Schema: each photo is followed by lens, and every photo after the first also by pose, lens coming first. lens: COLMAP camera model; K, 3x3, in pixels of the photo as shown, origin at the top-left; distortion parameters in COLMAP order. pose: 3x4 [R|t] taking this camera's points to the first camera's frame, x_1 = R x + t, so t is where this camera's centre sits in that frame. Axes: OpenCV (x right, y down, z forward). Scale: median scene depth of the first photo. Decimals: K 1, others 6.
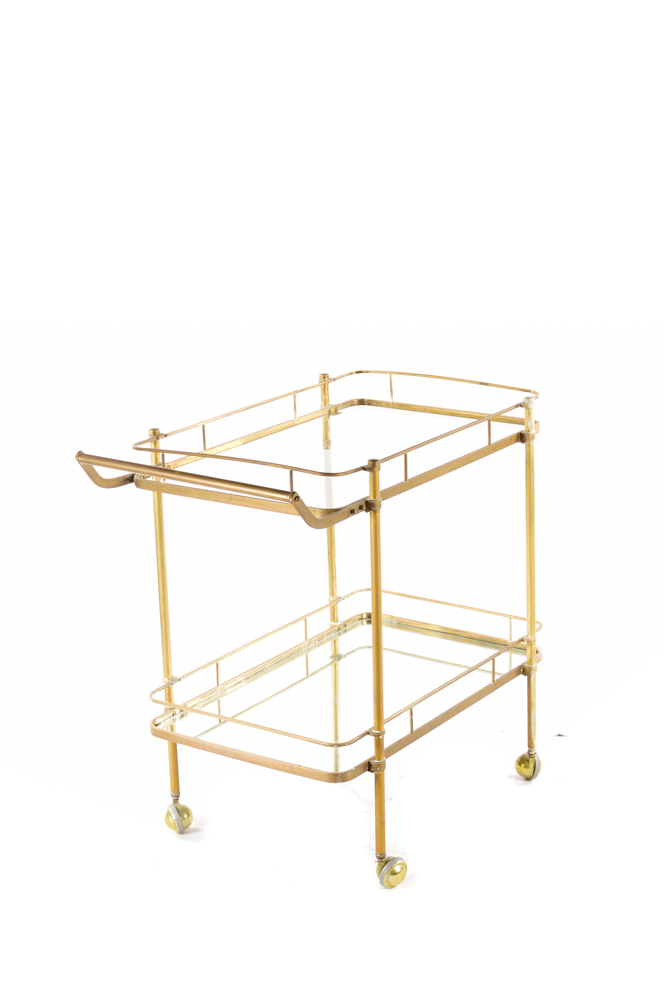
lens RADIAL K [[1718.1, 0, 333.1], [0, 1718.1, 500.2], [0, 0, 1]] dist [0.028518, 0.000000]
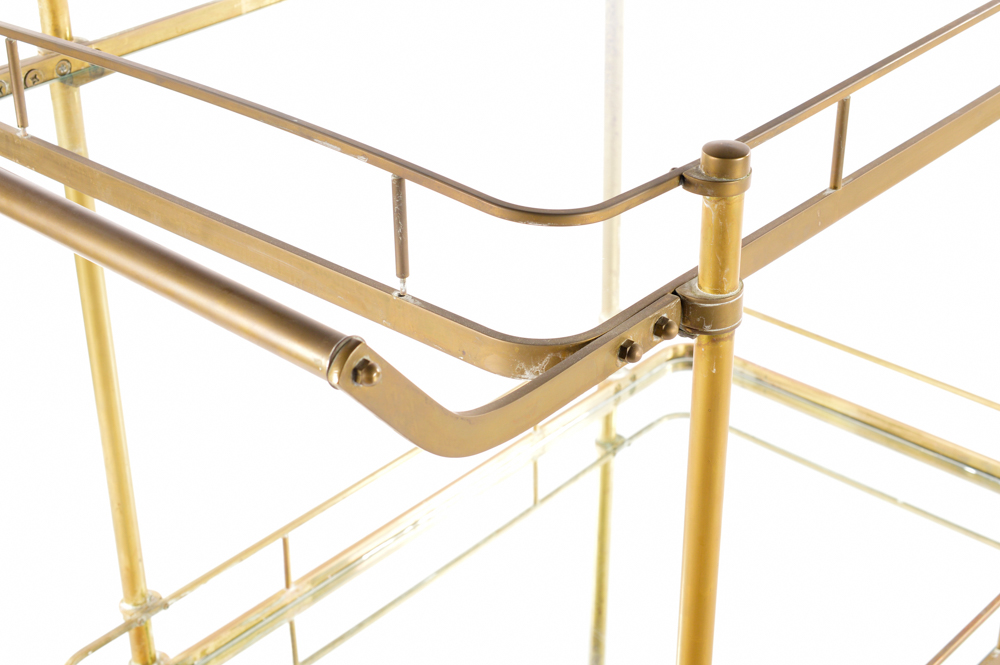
lens RADIAL K [[1718.1, 0, 498.0], [0, 1718.1, 331.6], [0, 0, 1]] dist [0.028518, 0.000000]
pose [[0.993069, 0.072572, -0.092447, 0.013873], [-0.046969, 0.966101, 0.253857, -0.053387], [0.107736, -0.247756, 0.962814, 0.658580]]
